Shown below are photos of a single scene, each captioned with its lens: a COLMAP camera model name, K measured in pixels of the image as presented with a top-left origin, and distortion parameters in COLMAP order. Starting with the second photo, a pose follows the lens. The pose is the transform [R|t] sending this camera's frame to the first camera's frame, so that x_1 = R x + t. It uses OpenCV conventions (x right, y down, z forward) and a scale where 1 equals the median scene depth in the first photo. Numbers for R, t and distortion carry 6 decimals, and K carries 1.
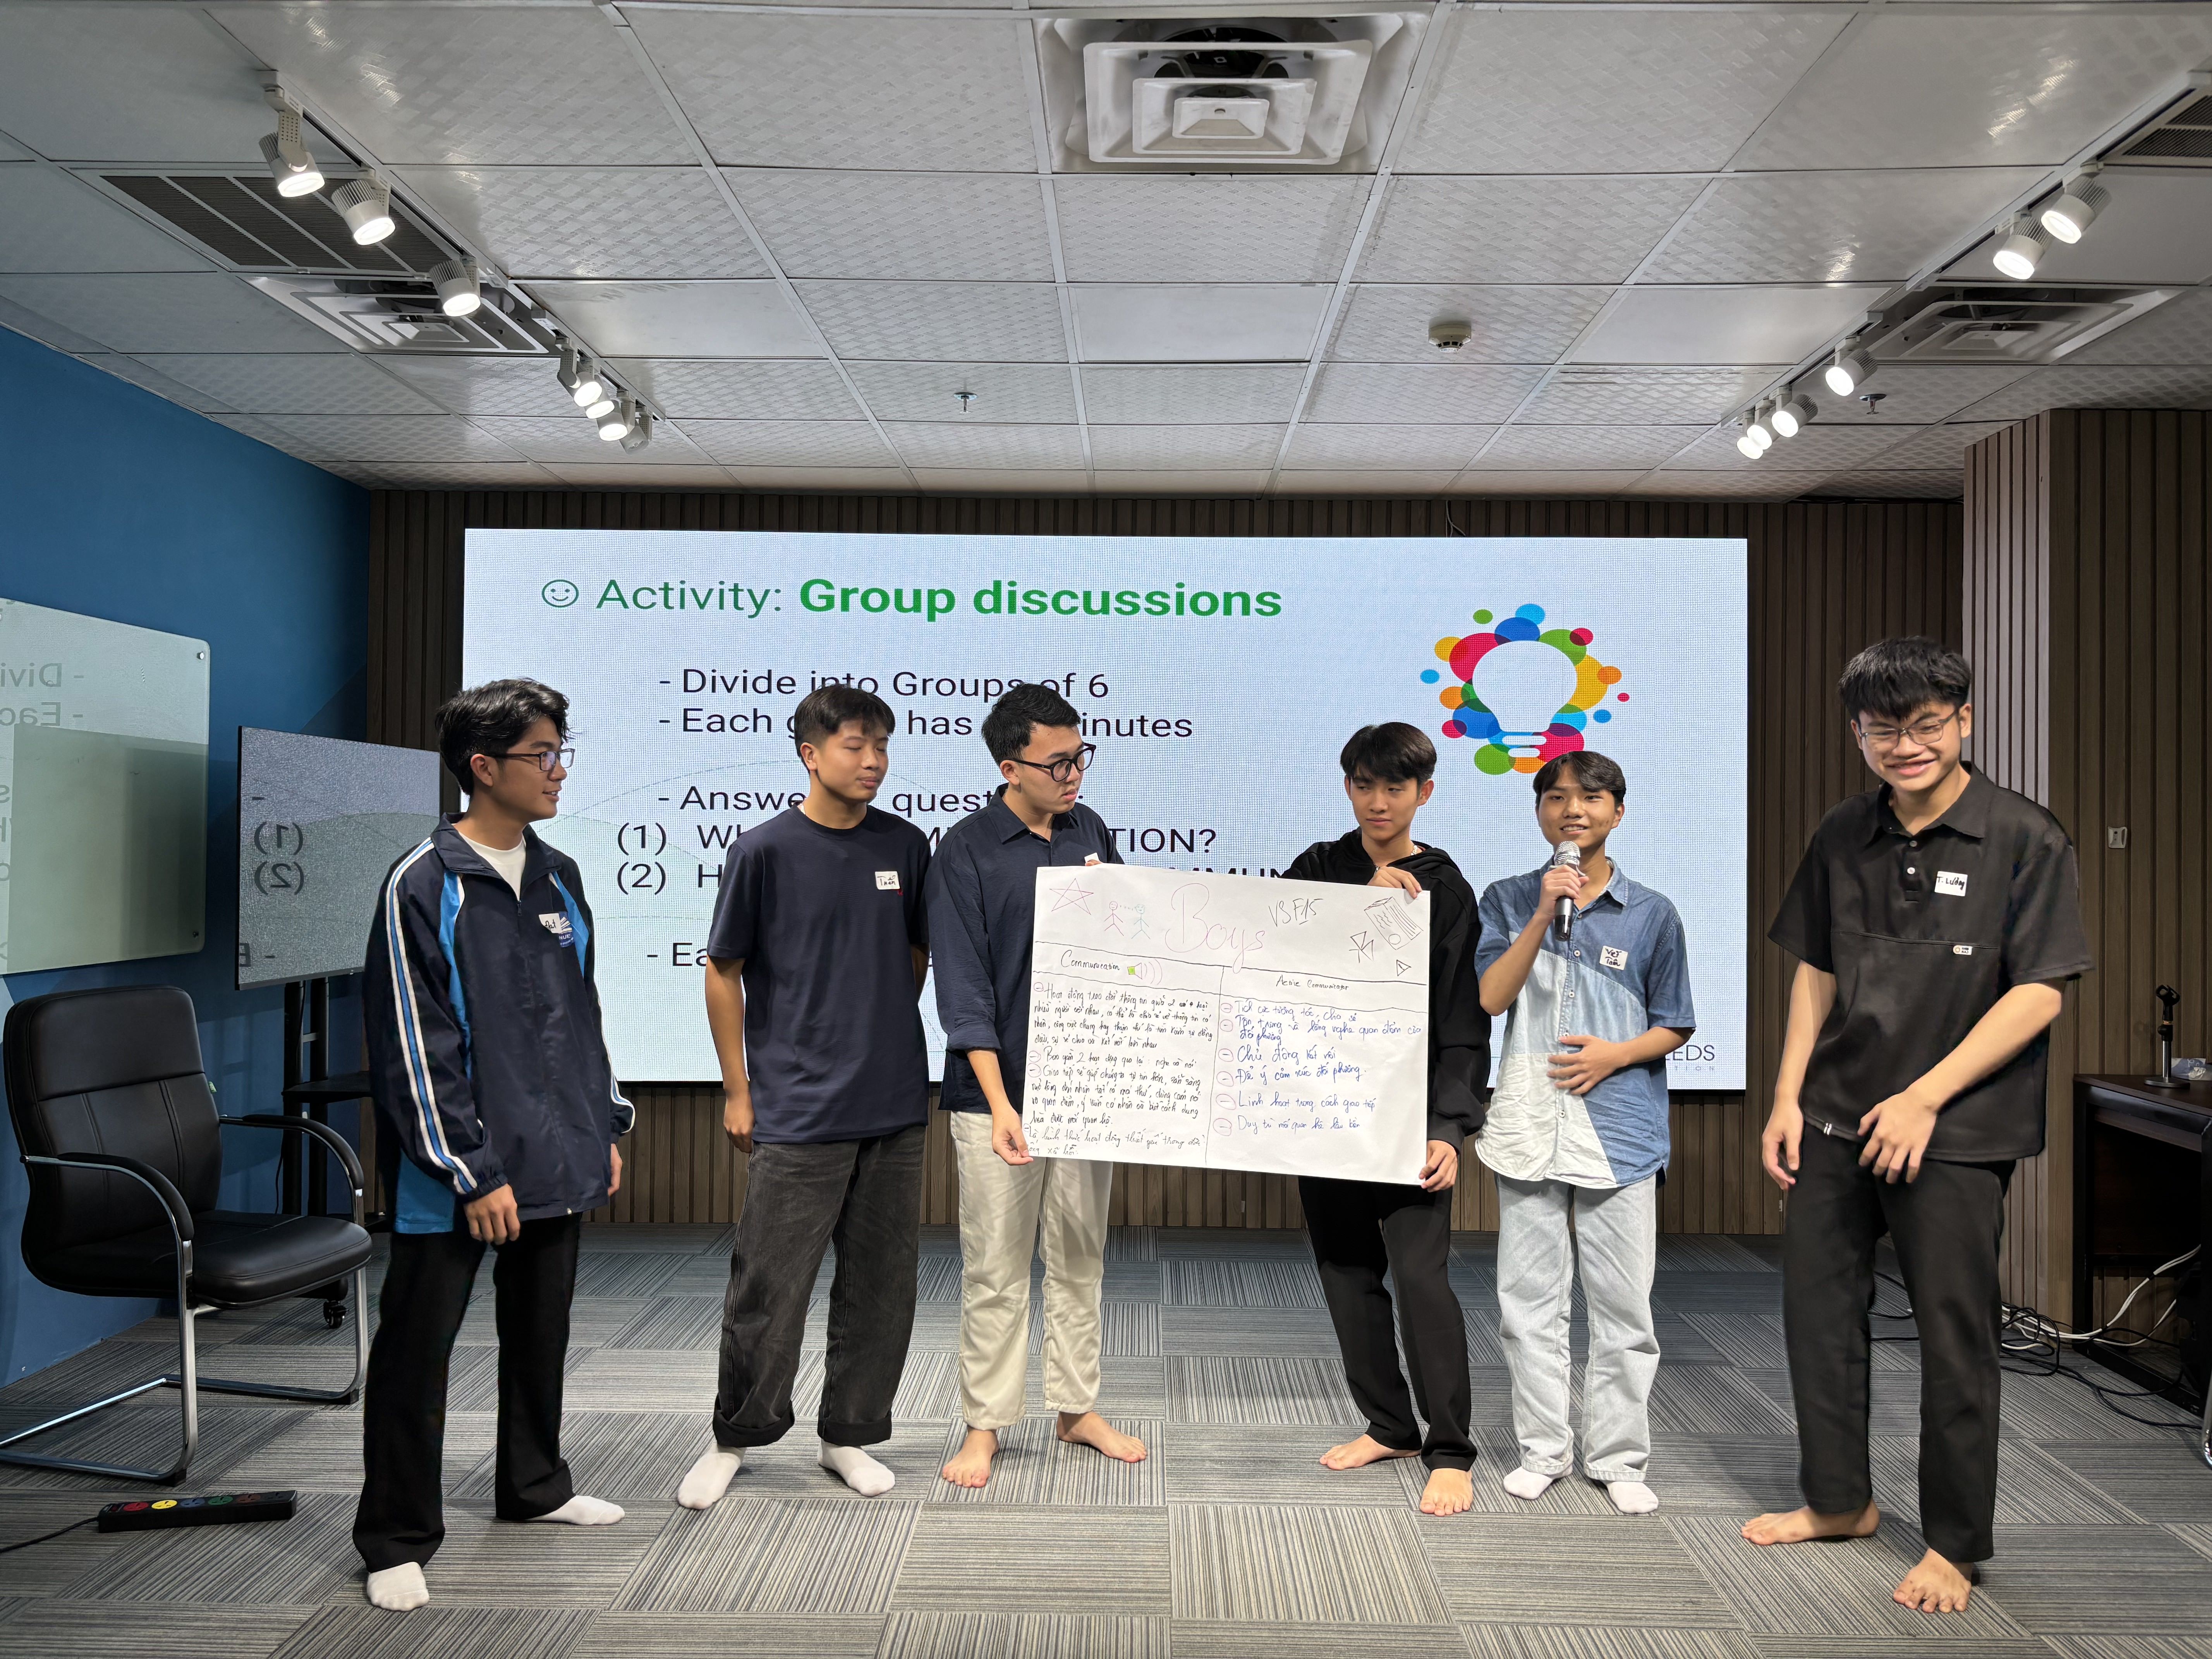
lens RADIAL K [[1647.1, 0, 1107.5], [0, 1647.1, 819.4], [0, 0, 1]] dist [-0.008859, 0.007923]
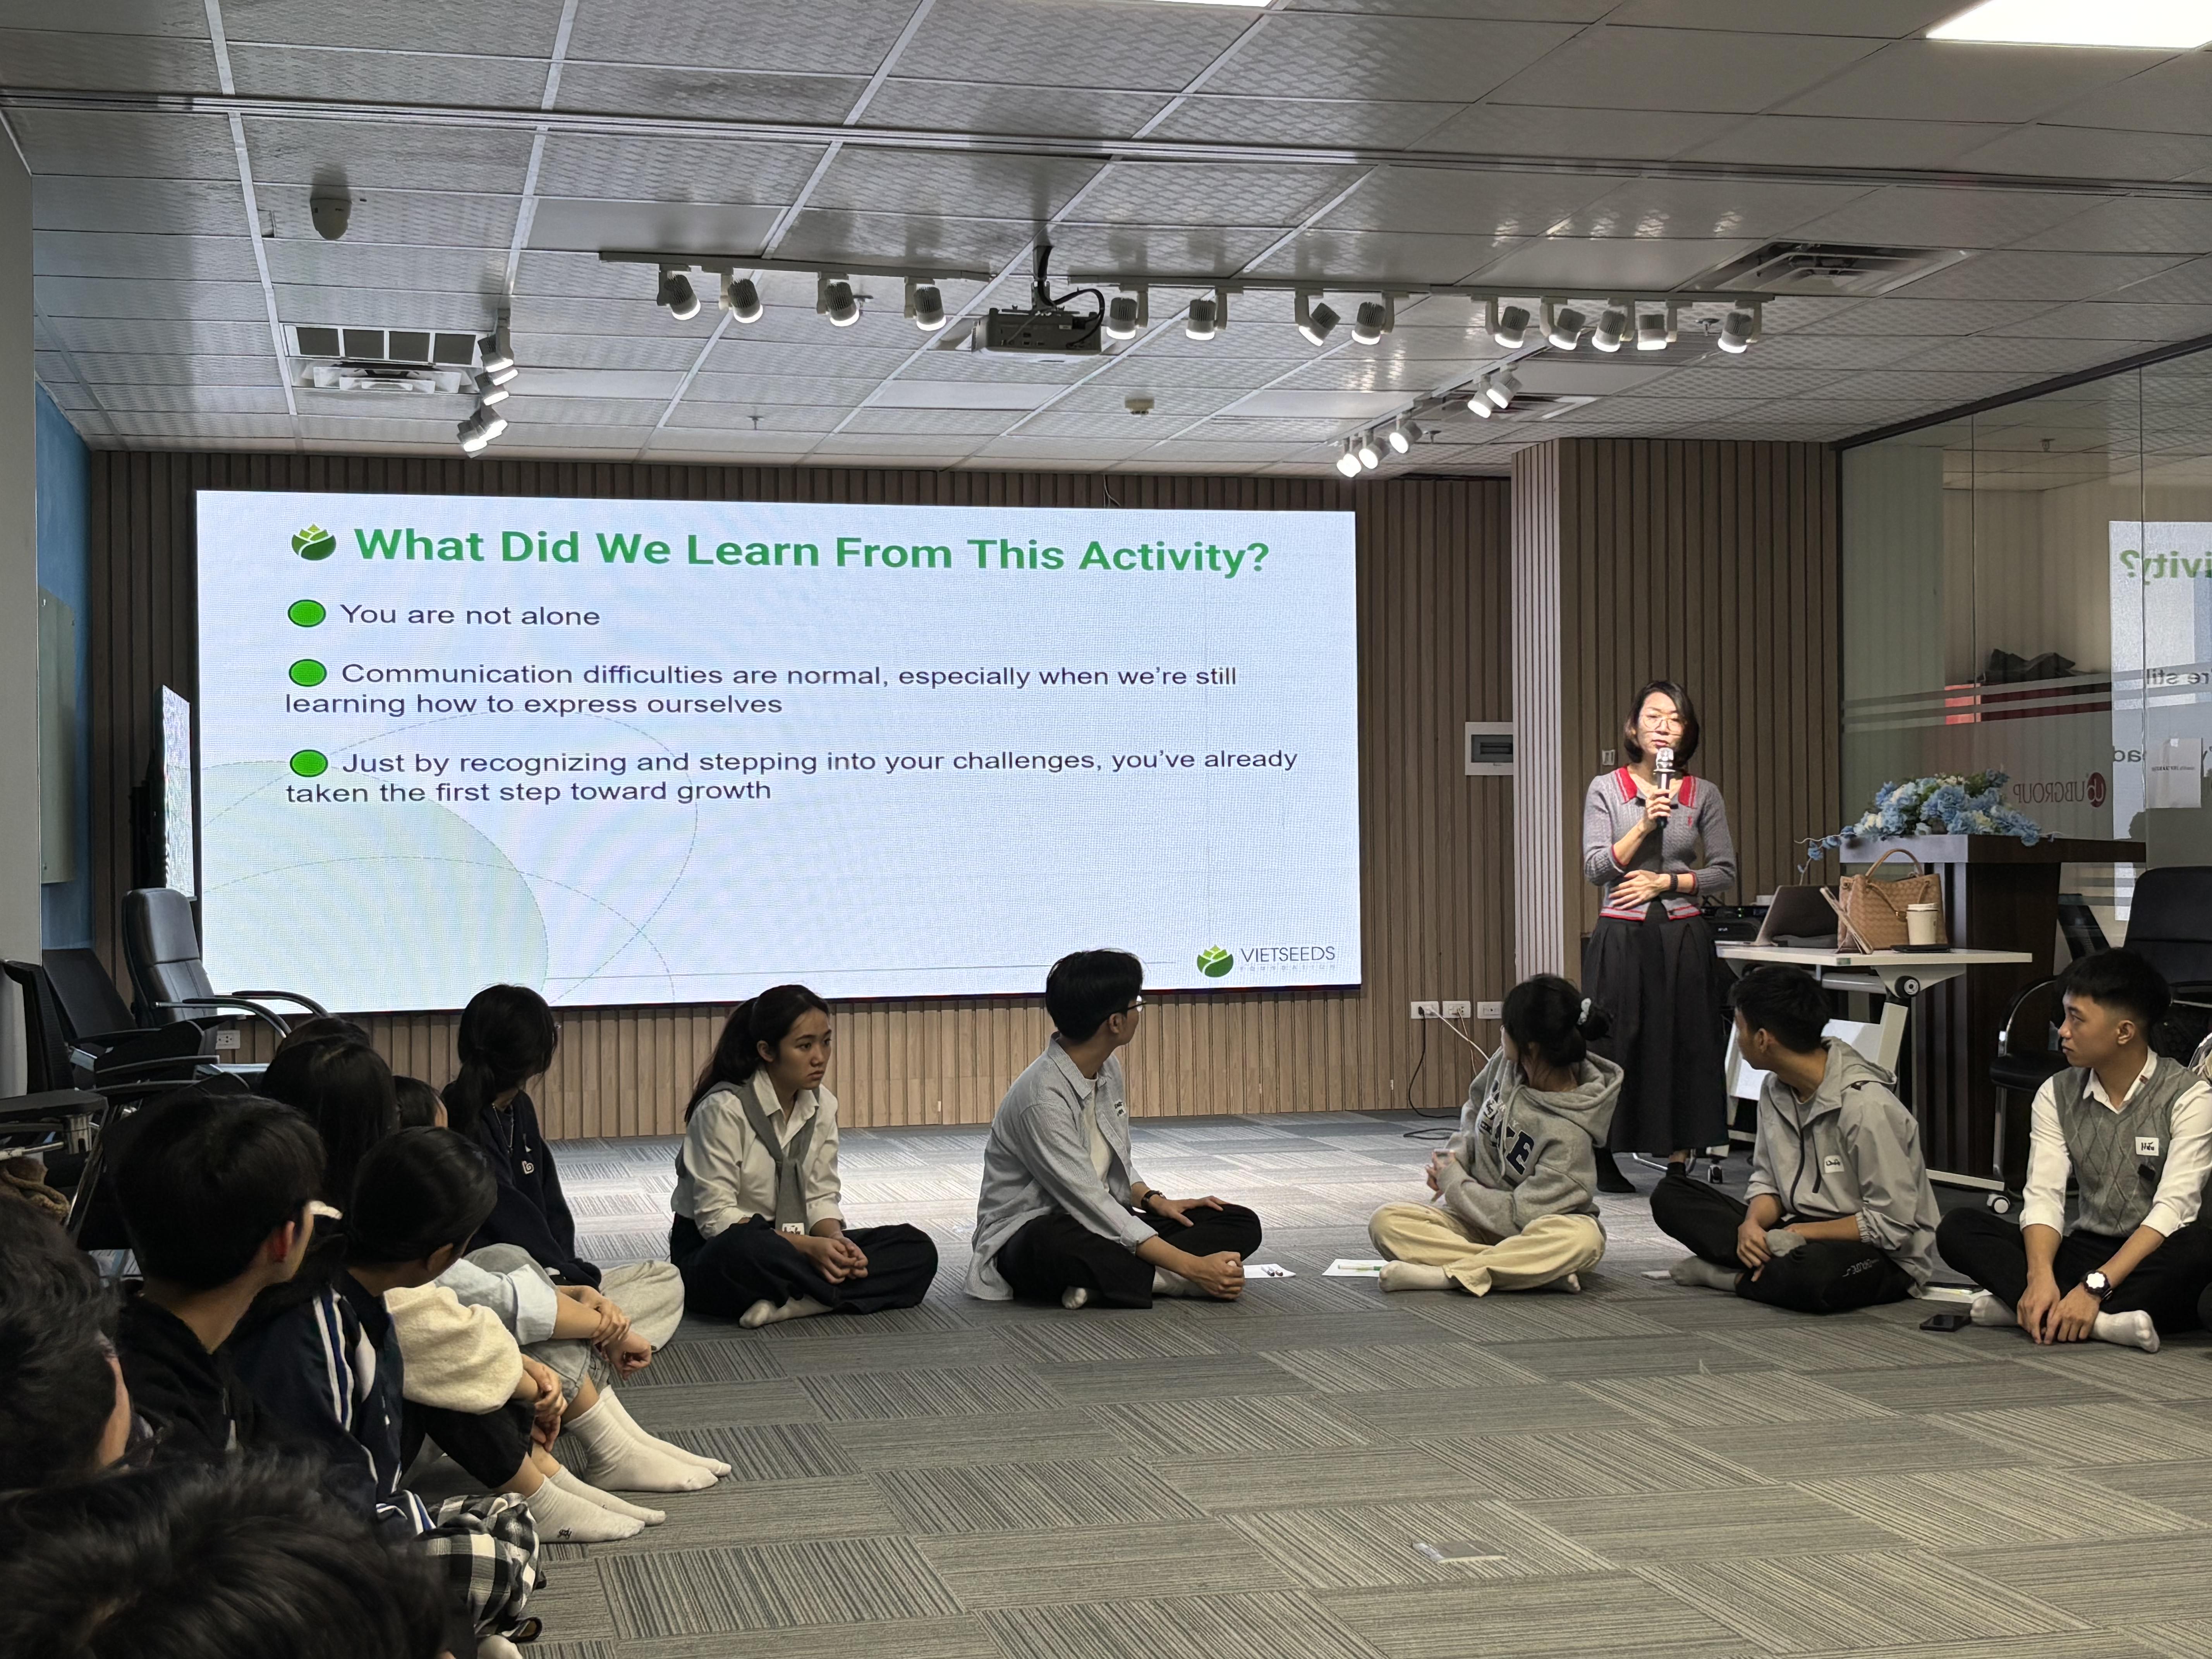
lens RADIAL K [[3022.2, 0, 1047.6], [0, 3022.2, 827.2], [0, 0, 1]] dist [0.121127, 0.000000]
pose [[0.970701, -0.018678, 0.239562, -0.491677], [0.017445, 0.999821, 0.007269, 0.047826], [-0.239655, -0.002877, 0.970854, -1.489743]]
